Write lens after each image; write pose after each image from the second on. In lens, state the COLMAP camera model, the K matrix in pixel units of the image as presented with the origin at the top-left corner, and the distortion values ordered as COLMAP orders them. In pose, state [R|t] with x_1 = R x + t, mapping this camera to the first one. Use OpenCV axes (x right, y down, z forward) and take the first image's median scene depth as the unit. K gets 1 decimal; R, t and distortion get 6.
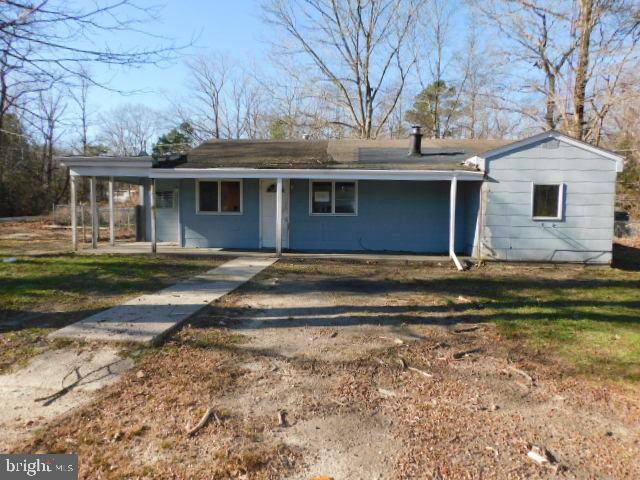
lens RADIAL K [[456.8, 0, 320.0], [0, 456.8, 240.0], [0, 0, 1]] dist [-0.006078, -0.003202]
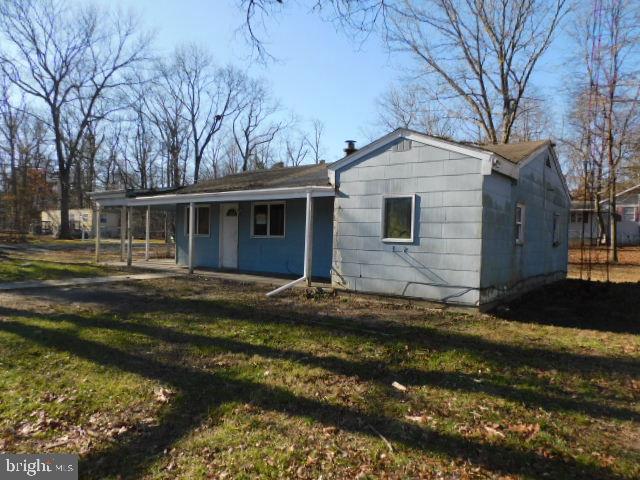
lens RADIAL K [[456.8, 0, 320.0], [0, 456.8, 240.0], [0, 0, 1]] dist [-0.006078, -0.003202]
pose [[0.823890, 0.009600, -0.566669, 0.824797], [-0.049657, 0.997234, -0.055303, 0.001607], [0.564571, 0.073702, 0.822088, 0.282833]]
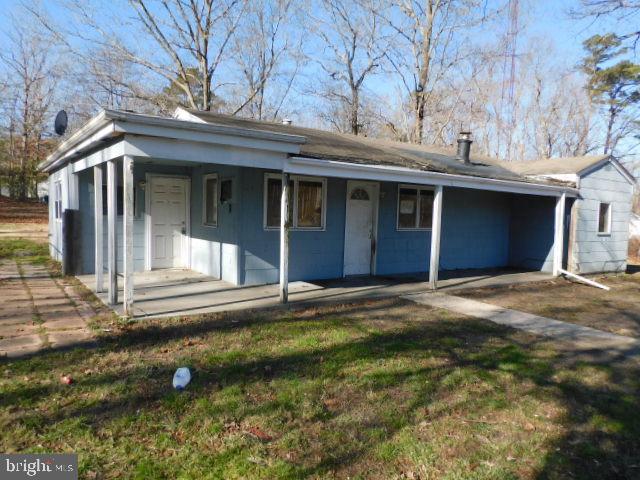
lens RADIAL K [[456.8, 0, 320.0], [0, 456.8, 240.0], [0, 0, 1]] dist [-0.006078, -0.003202]
pose [[0.788579, -0.027460, 0.614320, -0.730206], [0.017993, 0.999605, 0.021585, -0.067517], [-0.614670, -0.005968, 0.788761, 0.545795]]
